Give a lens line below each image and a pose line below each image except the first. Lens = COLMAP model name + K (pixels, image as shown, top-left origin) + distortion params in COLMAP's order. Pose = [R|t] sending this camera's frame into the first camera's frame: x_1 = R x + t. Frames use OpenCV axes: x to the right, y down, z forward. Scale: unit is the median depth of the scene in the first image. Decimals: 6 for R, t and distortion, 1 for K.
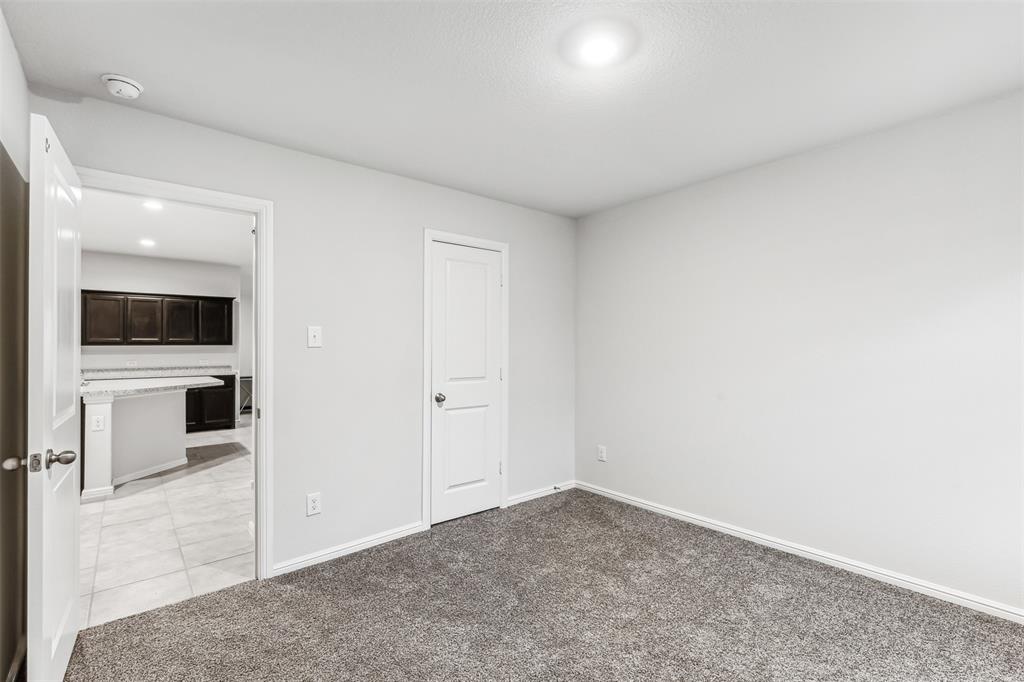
lens RADIAL K [[466.6, 0, 516.7], [0, 466.6, 342.3], [0, 0, 1]] dist [0.005818, -0.001801]
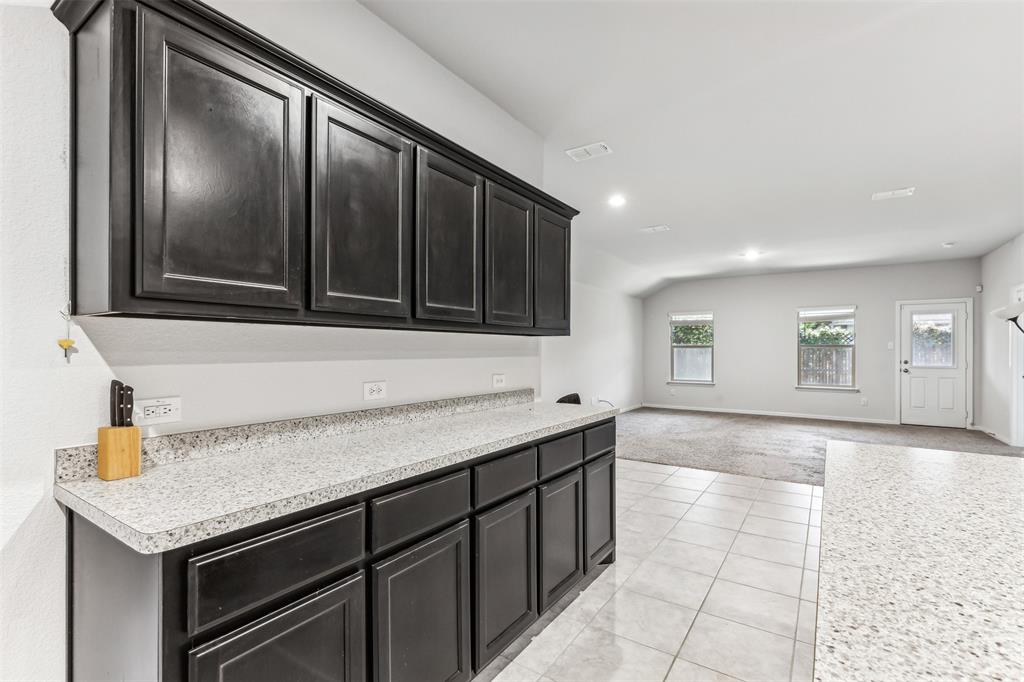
lens RADIAL K [[466.6, 0, 521.2], [0, 466.6, 350.3], [0, 0, 1]] dist [0.005818, -0.001801]
pose [[0.958492, 0.010643, 0.284922, -0.821171], [-0.014741, 0.999816, 0.012240, 0.015257], [-0.284740, -0.015932, 0.958472, 0.702682]]
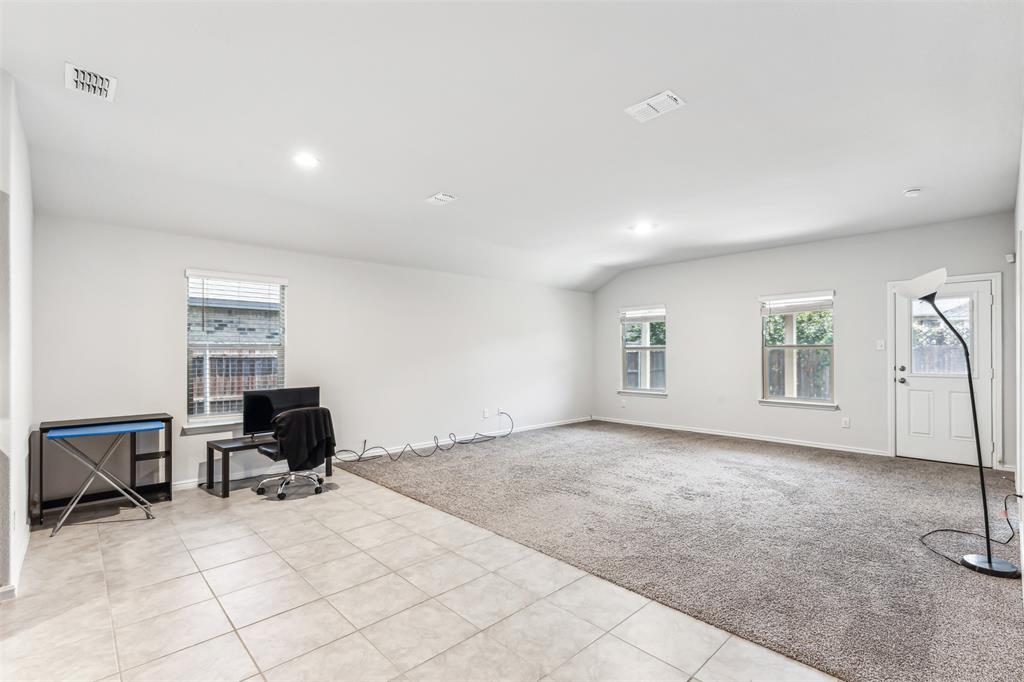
lens RADIAL K [[466.6, 0, 523.7], [0, 466.6, 349.1], [0, 0, 1]] dist [0.005818, -0.001801]
pose [[0.997929, 0.006329, 0.064006, -0.319554], [-0.006706, 0.999961, 0.005670, 0.010994], [-0.063968, -0.006087, 0.997933, 0.765477]]
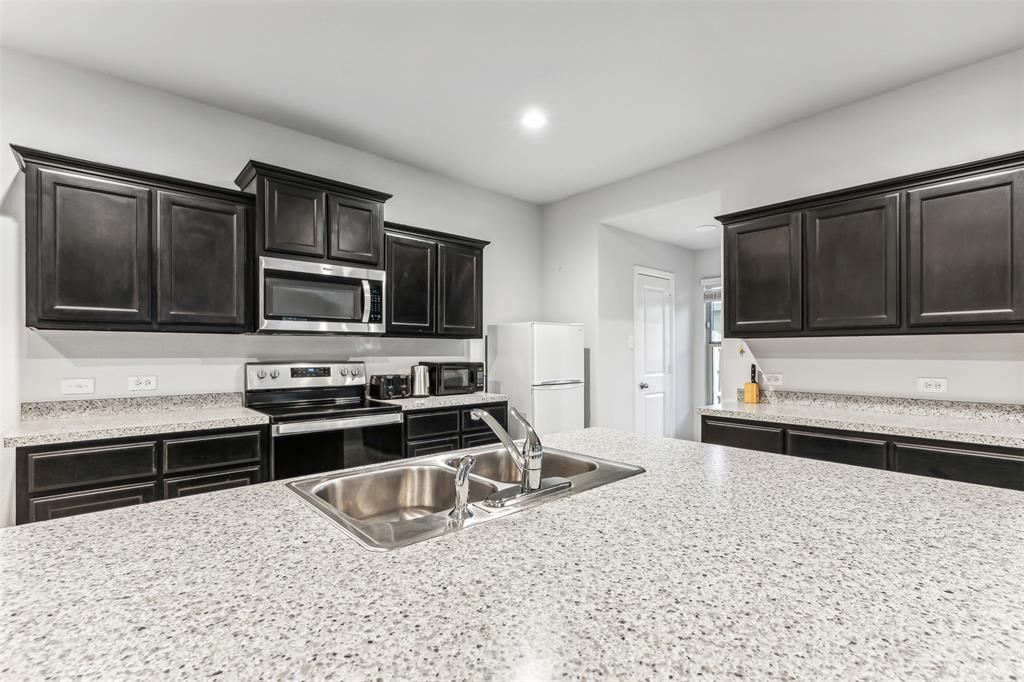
lens RADIAL K [[466.6, 0, 517.6], [0, 466.6, 353.3], [0, 0, 1]] dist [0.005818, -0.001801]
pose [[0.033694, 0.011903, -0.999361, -0.484763], [0.014306, 0.999821, 0.012391, 0.012139], [0.999330, -0.014715, 0.033517, 0.680382]]
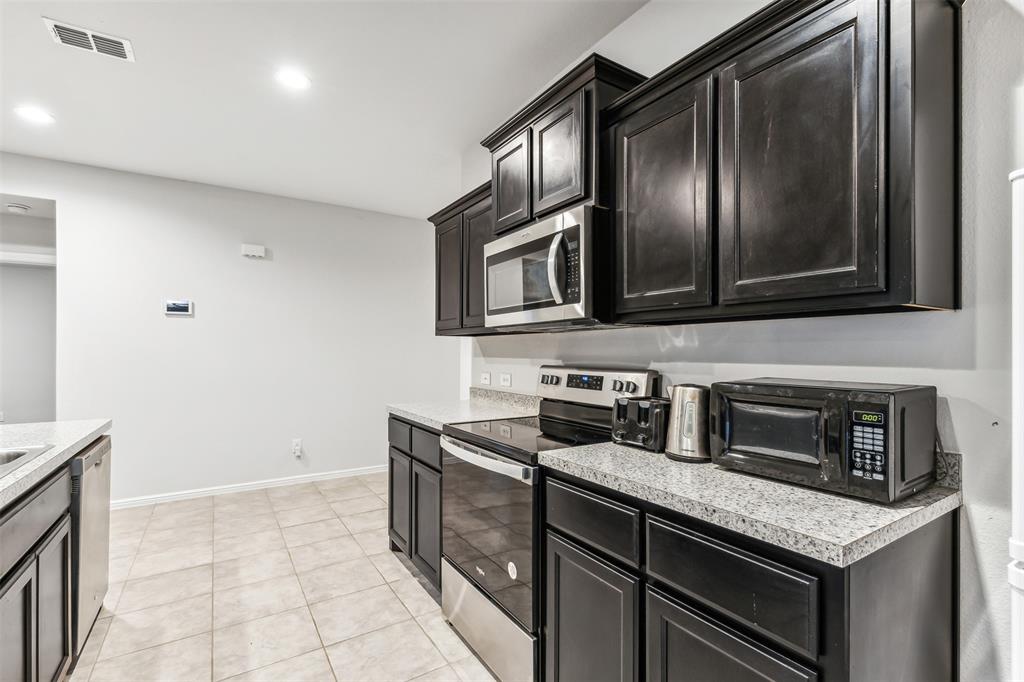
lens RADIAL K [[466.6, 0, 518.1], [0, 466.6, 349.7], [0, 0, 1]] dist [0.005818, -0.001801]
pose [[-0.992292, 0.008104, 0.123655, -0.922351], [0.005706, 0.999789, -0.019728, 0.017352], [-0.123788, -0.018871, -0.992129, 0.811431]]
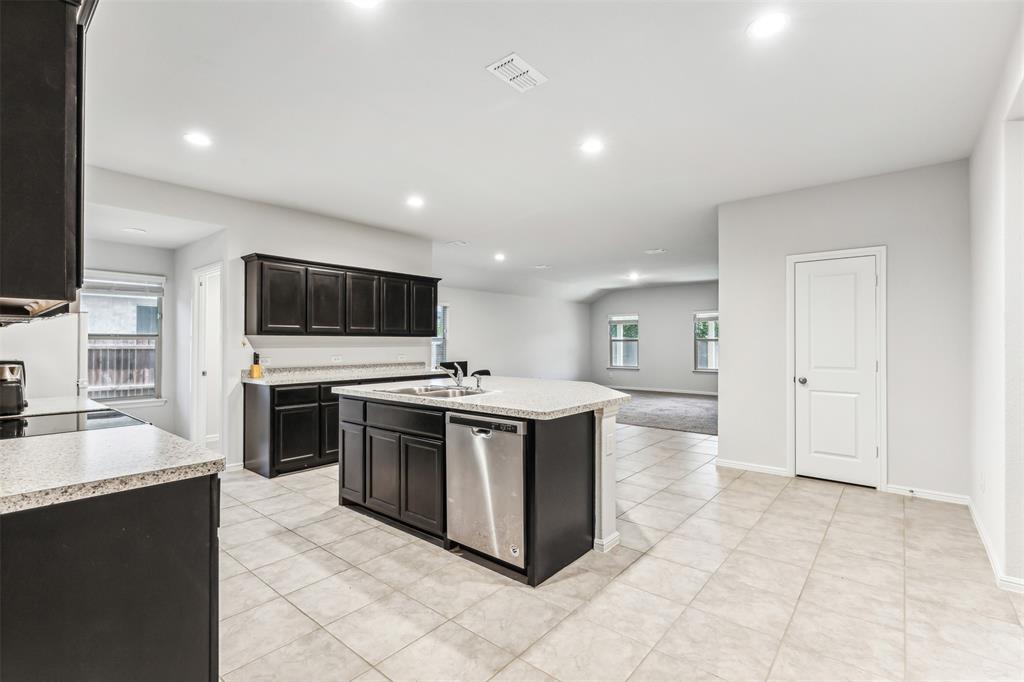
lens RADIAL K [[466.6, 0, 524.1], [0, 466.6, 342.8], [0, 0, 1]] dist [0.005818, -0.001801]
pose [[0.982437, 0.008687, 0.186391, -0.664662], [-0.011214, 0.999859, 0.012511, 0.004912], [-0.186256, -0.014381, 0.982396, 0.188516]]
